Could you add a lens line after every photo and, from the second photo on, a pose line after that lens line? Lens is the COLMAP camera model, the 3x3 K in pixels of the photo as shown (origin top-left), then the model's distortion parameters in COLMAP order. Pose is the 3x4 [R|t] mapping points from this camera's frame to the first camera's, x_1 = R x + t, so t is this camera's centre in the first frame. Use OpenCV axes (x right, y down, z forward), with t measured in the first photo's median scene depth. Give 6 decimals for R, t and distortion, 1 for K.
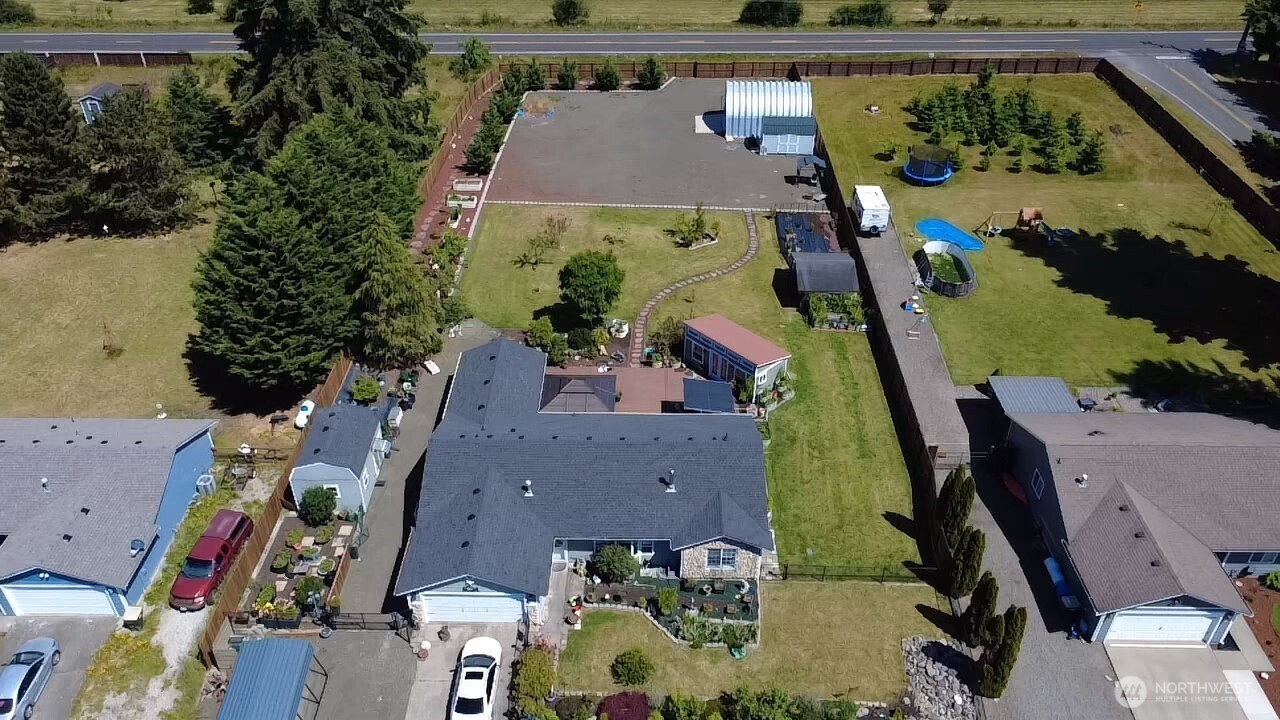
lens RADIAL K [[940.2, 0, 638.5], [0, 940.2, 353.1], [0, 0, 1]] dist [-0.000817, 0.005496]
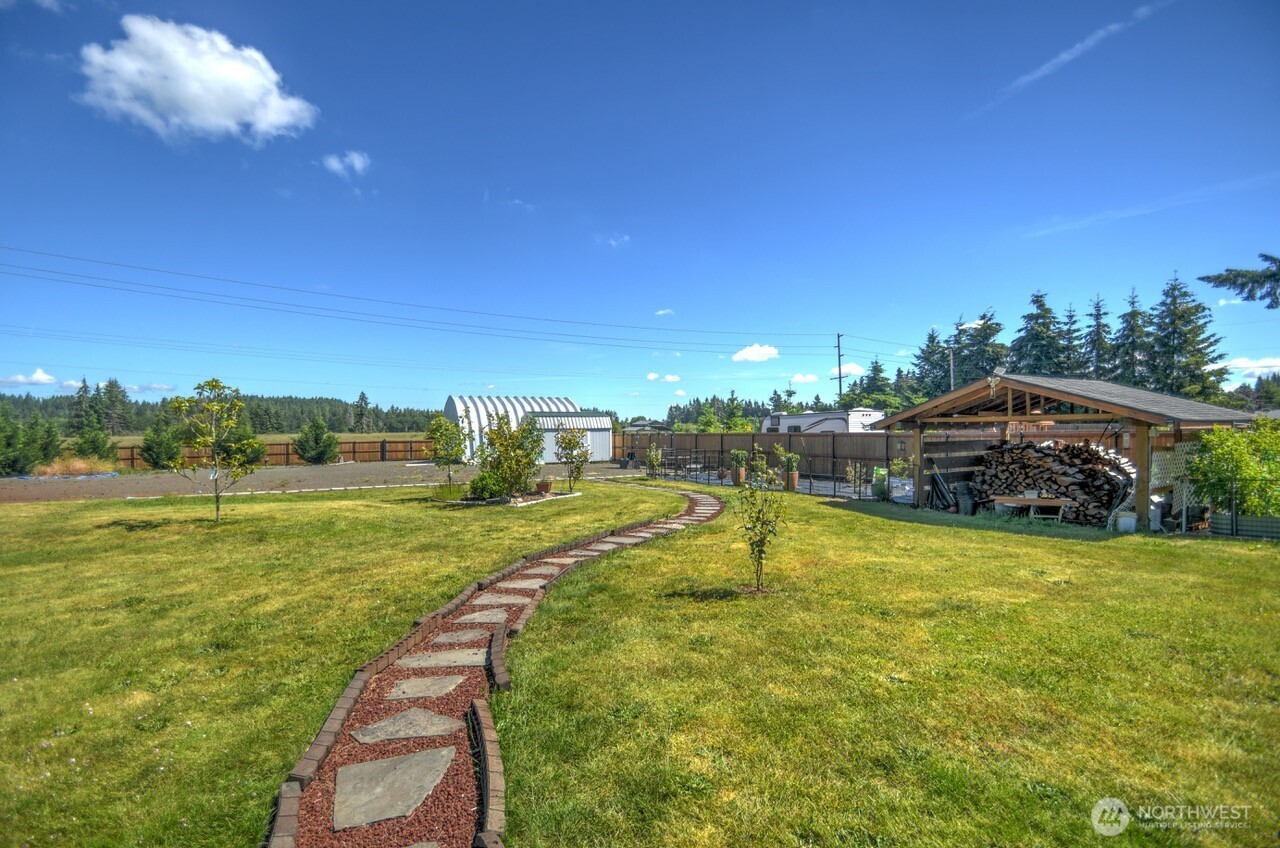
lens RADIAL K [[575.1, 0, 640.0], [0, 575.1, 424.0], [0, 0, 1]] dist [-0.000877, -0.013848]
pose [[0.856962, -0.002927, 0.515371, 0.000234], [0.310992, 0.800345, -0.512574, -0.046073], [-0.410975, 0.599533, 0.686775, 1.184784]]
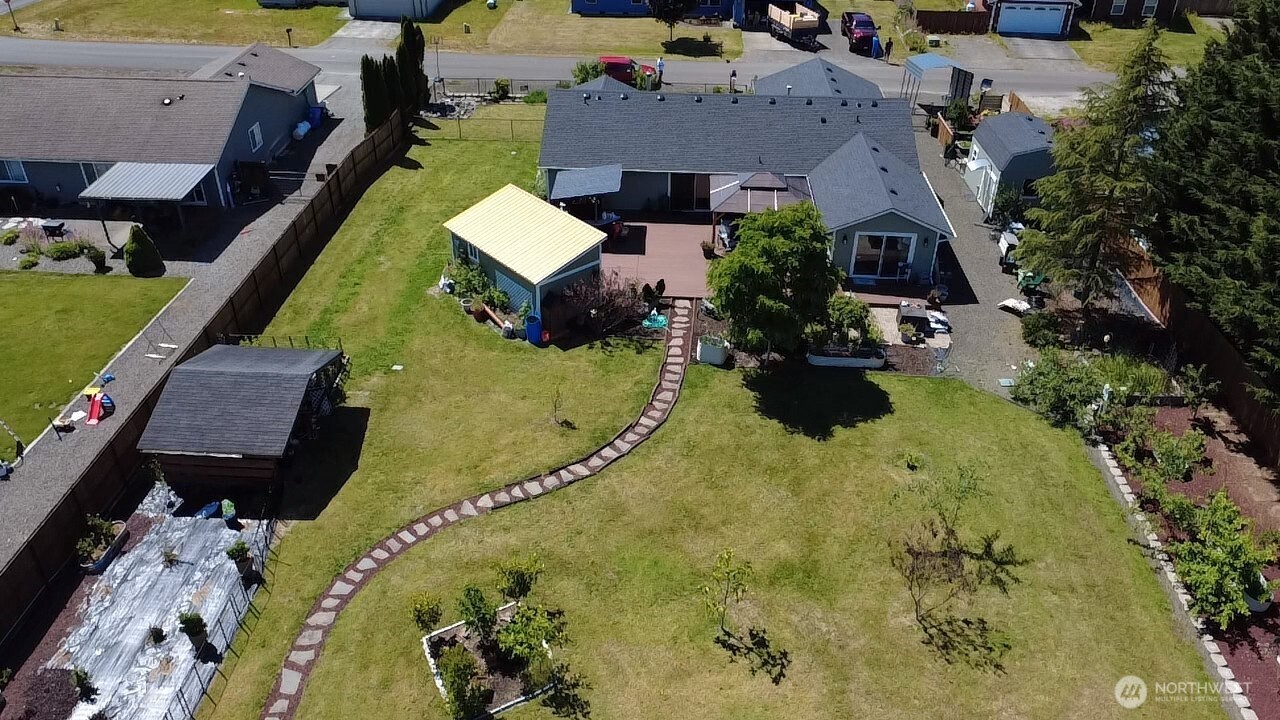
lens RADIAL K [[940.2, 0, 638.5], [0, 940.2, 353.1], [0, 0, 1]] dist [-0.000817, 0.005496]
pose [[-0.999106, -0.037879, 0.018764, 0.014082], [0.004618, 0.343407, 0.939175, -0.630642], [-0.042019, 0.938423, -0.342925, 1.426076]]
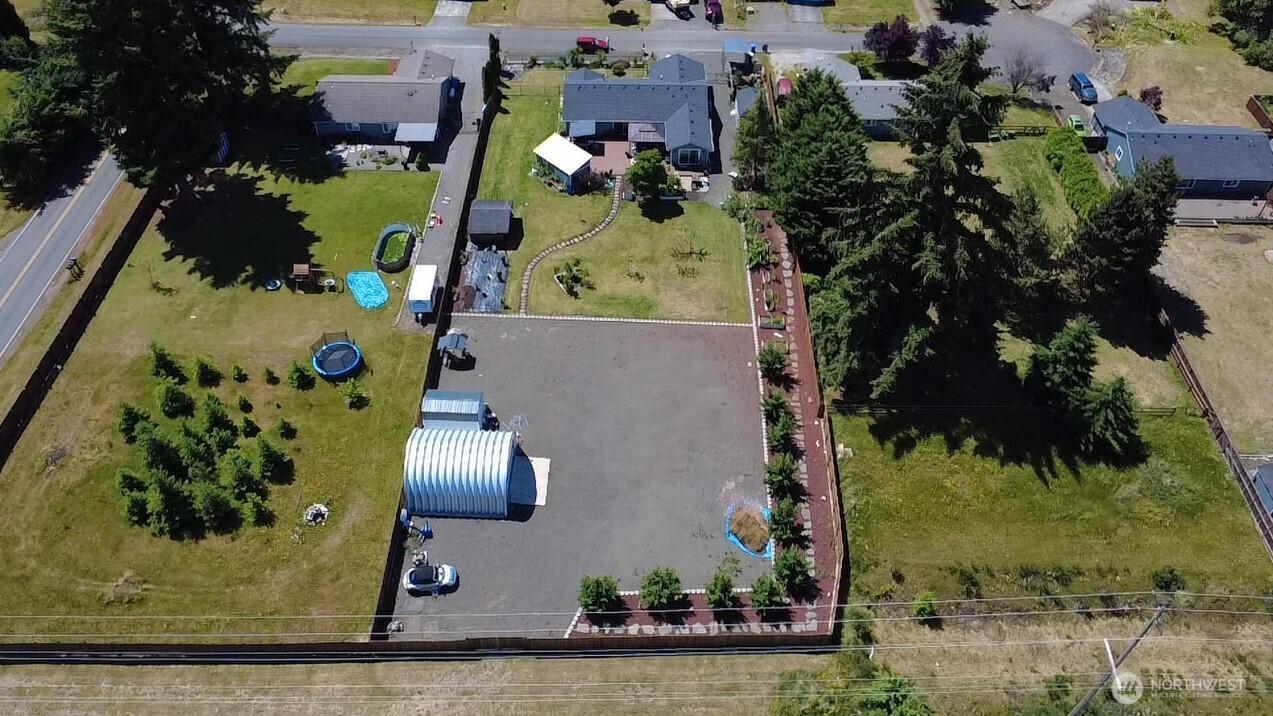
lens RADIAL K [[935.0, 0, 635.0], [0, 935.0, 351.2], [0, 0, 1]] dist [-0.000817, 0.005496]
pose [[-0.999664, -0.005801, -0.025259, 0.009229], [-0.025775, 0.120862, 0.992335, -1.926512], [-0.002703, 0.992652, -0.120971, 1.761821]]
